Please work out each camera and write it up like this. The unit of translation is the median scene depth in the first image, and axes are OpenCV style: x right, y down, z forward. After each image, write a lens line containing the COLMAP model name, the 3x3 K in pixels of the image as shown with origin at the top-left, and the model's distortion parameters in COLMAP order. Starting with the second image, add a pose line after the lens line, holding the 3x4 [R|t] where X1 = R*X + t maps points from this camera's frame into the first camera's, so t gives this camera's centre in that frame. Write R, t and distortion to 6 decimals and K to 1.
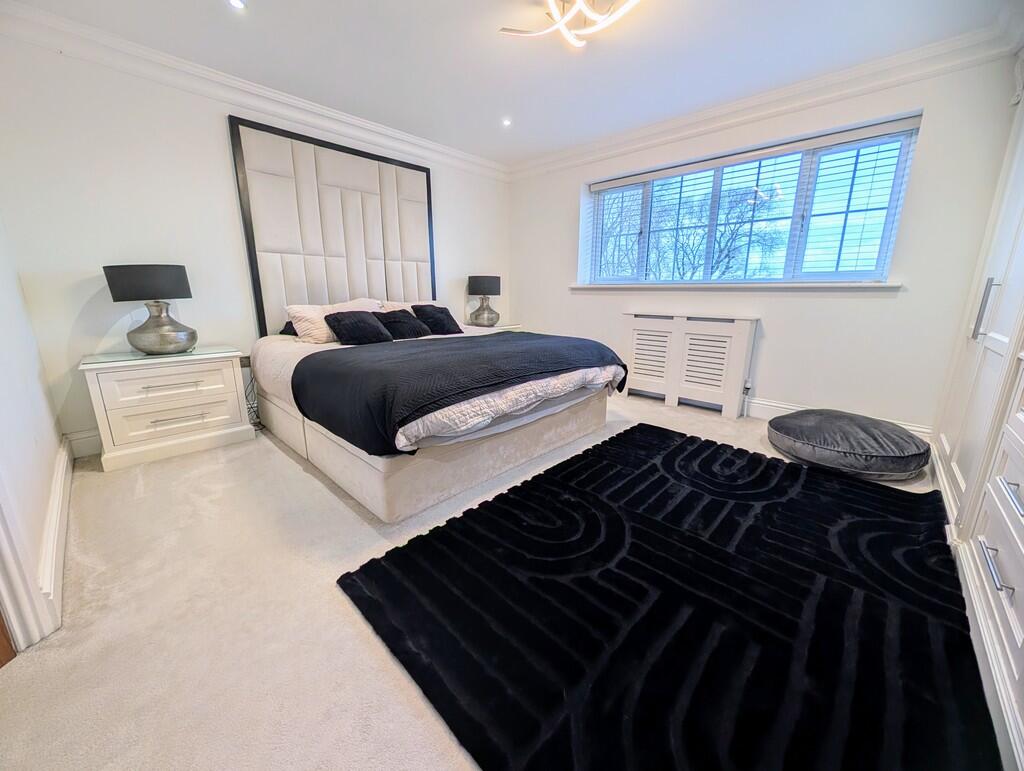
lens RADIAL K [[386.5, 0, 514.5], [0, 386.5, 392.2], [0, 0, 1]] dist [-0.001764, 0.000595]
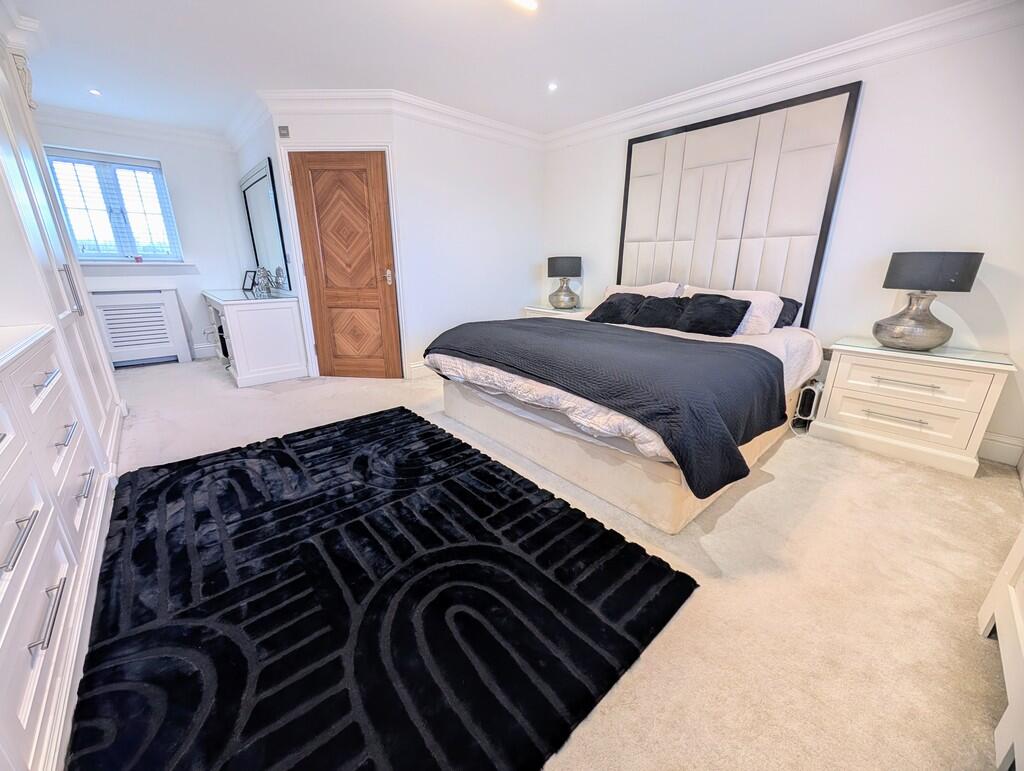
lens RADIAL K [[386.5, 0, 517.4], [0, 386.5, 380.4], [0, 0, 1]] dist [-0.001764, 0.000595]
pose [[-0.085650, 0.270751, -0.958832, 0.733273], [-0.279649, 0.917149, 0.283961, -0.215547], [0.956274, 0.292457, -0.002839, 0.823996]]
